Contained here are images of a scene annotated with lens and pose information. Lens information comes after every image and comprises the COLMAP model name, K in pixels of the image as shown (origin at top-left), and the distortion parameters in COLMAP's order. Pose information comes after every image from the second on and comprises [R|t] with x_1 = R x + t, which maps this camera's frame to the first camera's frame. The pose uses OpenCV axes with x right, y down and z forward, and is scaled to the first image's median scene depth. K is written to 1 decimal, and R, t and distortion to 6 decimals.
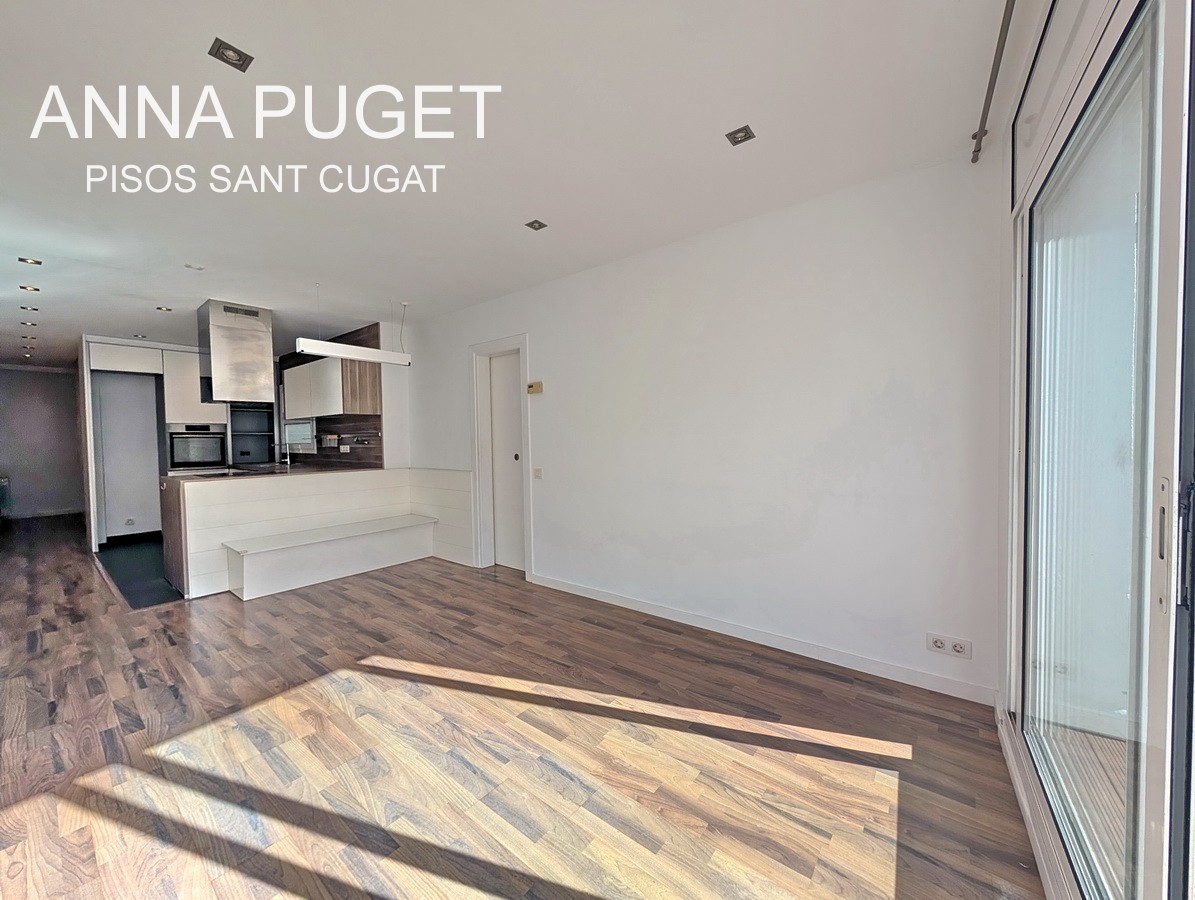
lens RADIAL K [[451.6, 0, 595.4], [0, 451.6, 448.1], [0, 0, 1]] dist [0.000907, -0.000042]
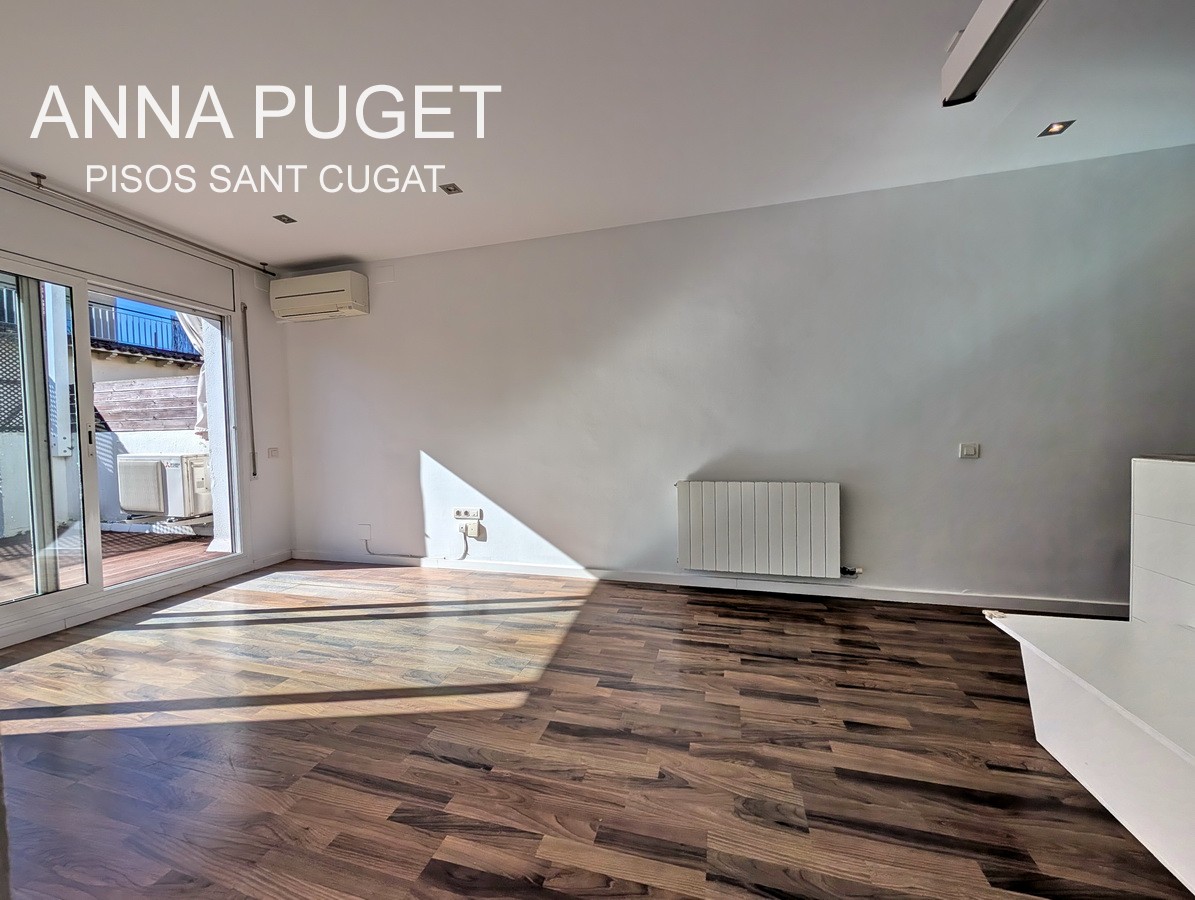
lens RADIAL K [[453.0, 0, 597.6], [0, 453.0, 451.4], [0, 0, 1]] dist [-0.003342, 0.000009]
pose [[-0.919298, 0.046946, -0.390751, -0.370255], [0.021617, 0.997384, 0.068971, 0.041827], [0.392967, 0.054957, -0.917909, 1.842926]]
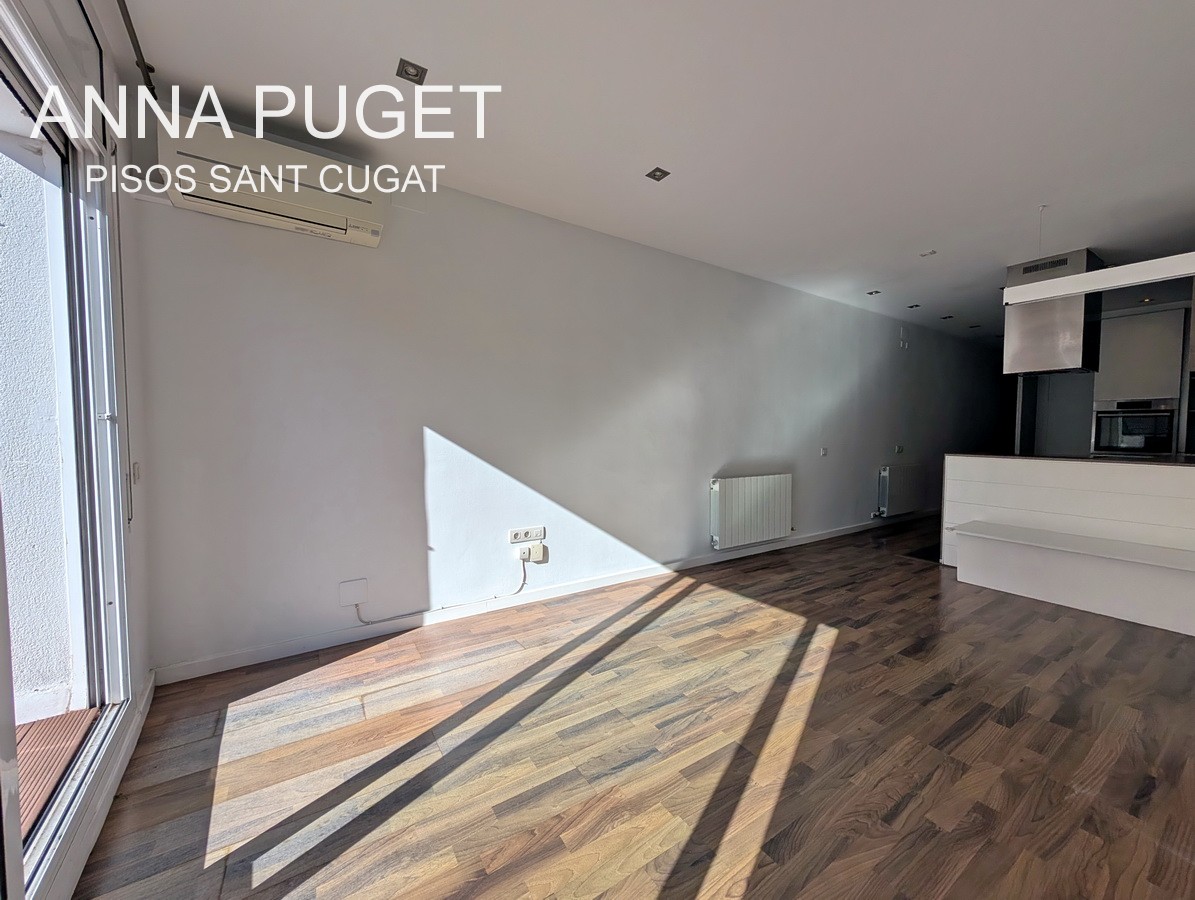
lens RADIAL K [[453.0, 0, 599.2], [0, 453.0, 449.4], [0, 0, 1]] dist [-0.003342, 0.000009]
pose [[-0.318745, 0.053708, -0.946318, 0.549401], [-0.027446, 0.997452, 0.065855, 0.023811], [0.947443, 0.046963, -0.316459, 0.861559]]
